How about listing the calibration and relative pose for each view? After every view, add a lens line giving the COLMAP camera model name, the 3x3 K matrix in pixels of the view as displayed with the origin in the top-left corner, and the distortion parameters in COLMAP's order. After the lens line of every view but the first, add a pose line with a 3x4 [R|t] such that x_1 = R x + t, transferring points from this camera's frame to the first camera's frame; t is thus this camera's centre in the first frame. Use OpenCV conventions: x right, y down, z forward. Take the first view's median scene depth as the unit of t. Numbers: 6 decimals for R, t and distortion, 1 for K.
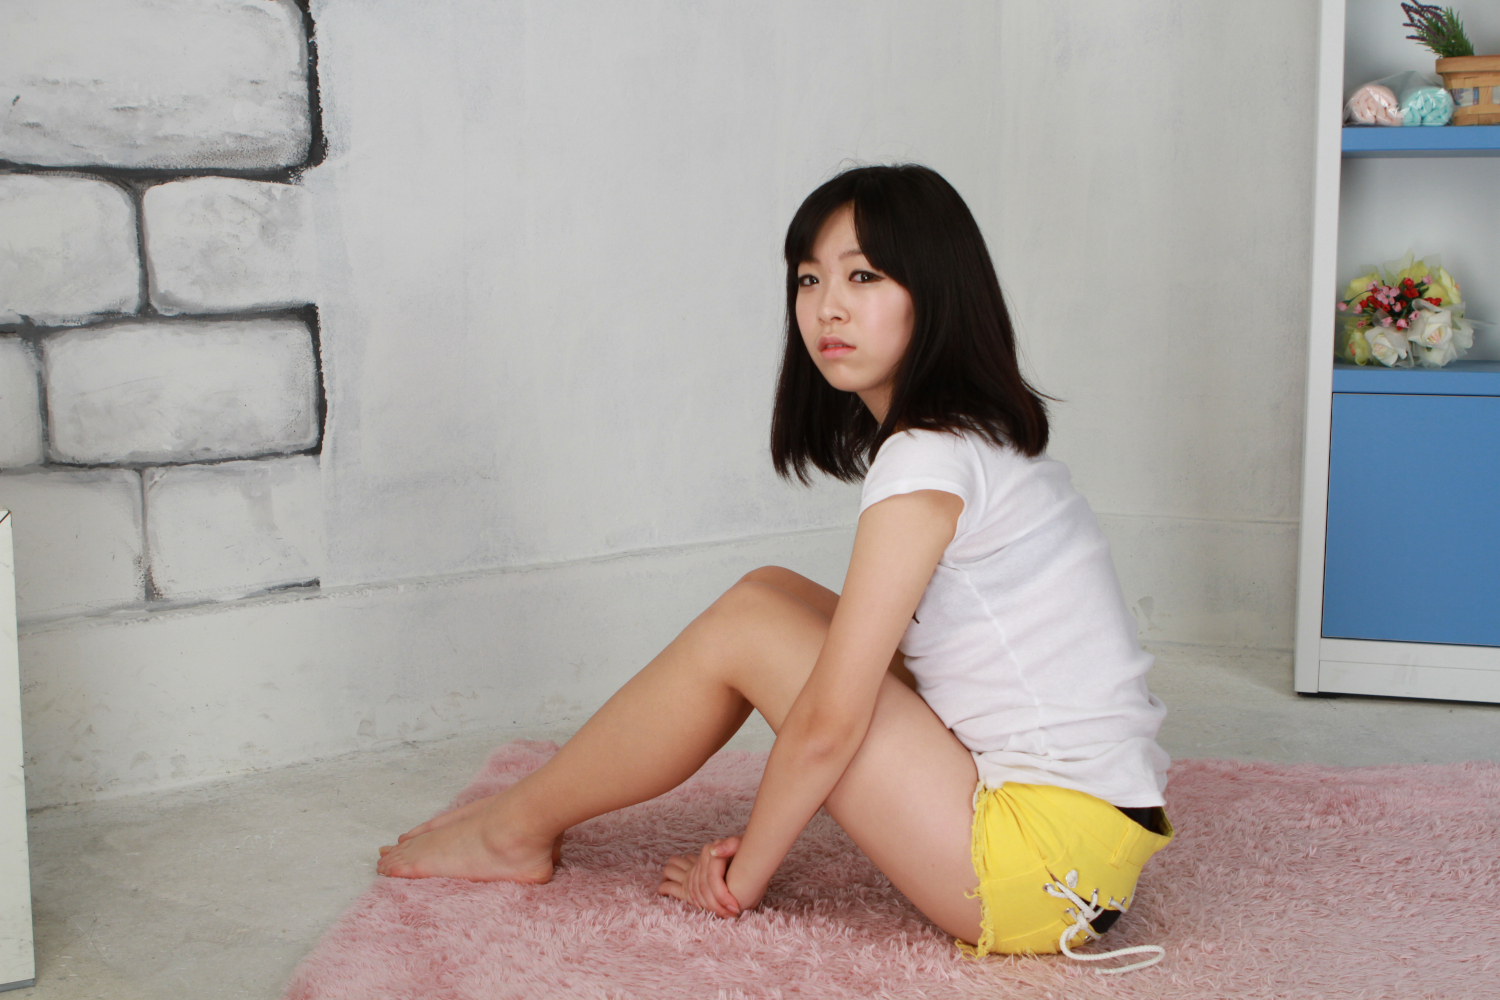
lens RADIAL K [[1730.0, 0, 750.0], [0, 1730.0, 500.0], [0, 0, 1]] dist [-0.100699, 0.061857]
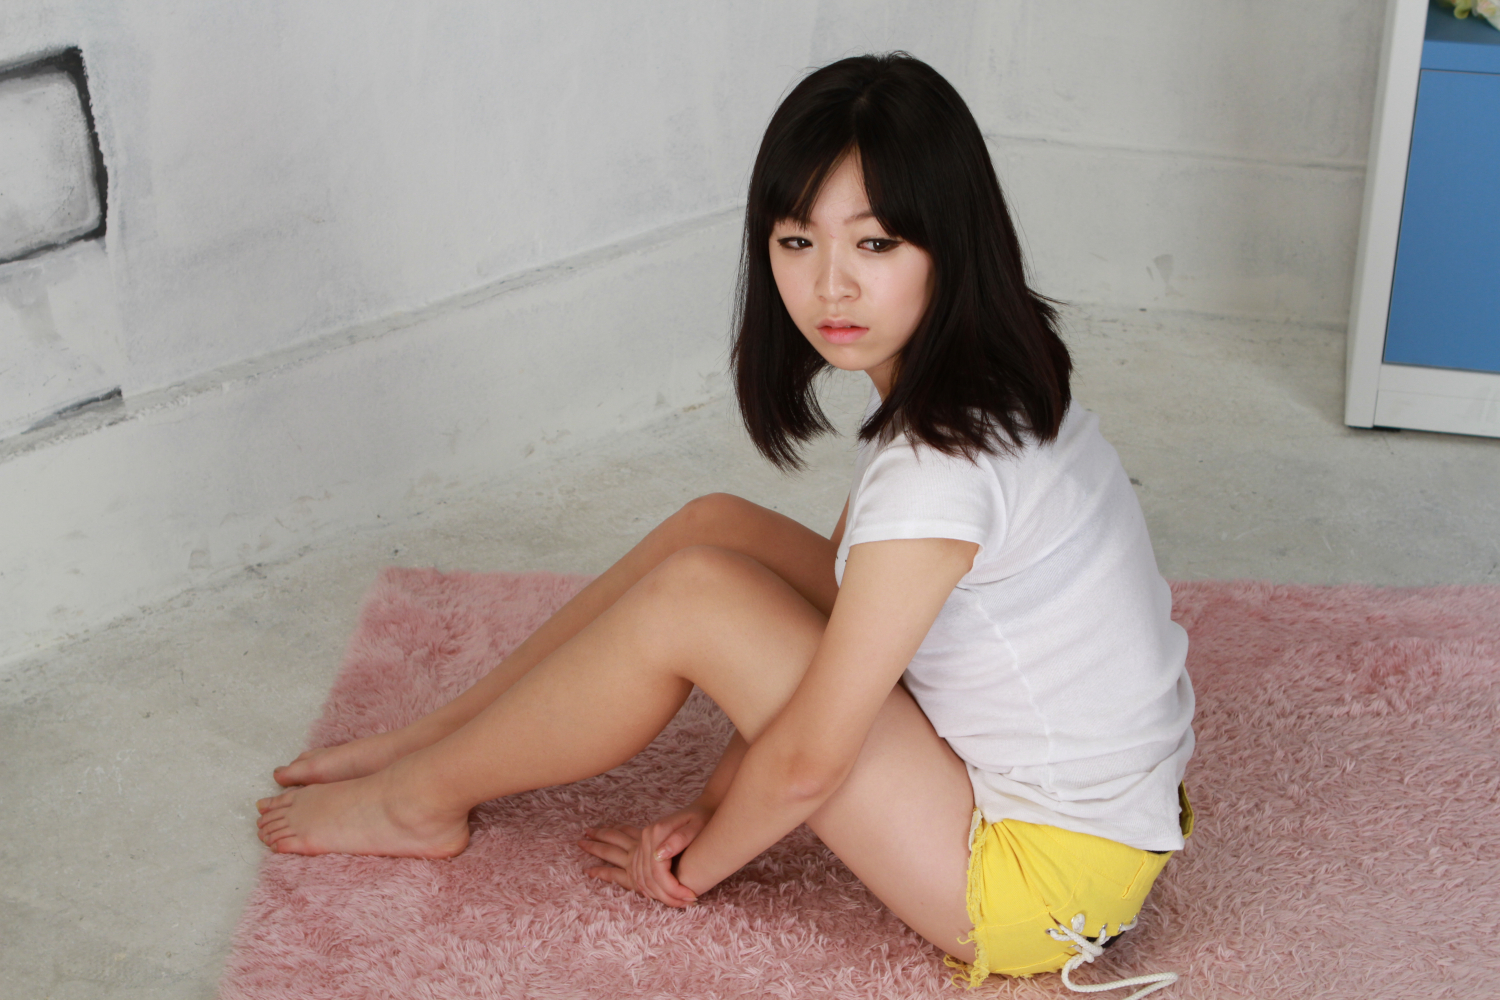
lens RADIAL K [[2383.2, 0, 750.0], [0, 2383.2, 500.0], [0, 0, 1]] dist [-0.075618, 0.087561]
pose [[0.997537, -0.038021, 0.058947, -0.033650], [0.014086, 0.931814, 0.362663, -0.313754], [-0.068717, -0.360939, 0.930054, -0.039513]]
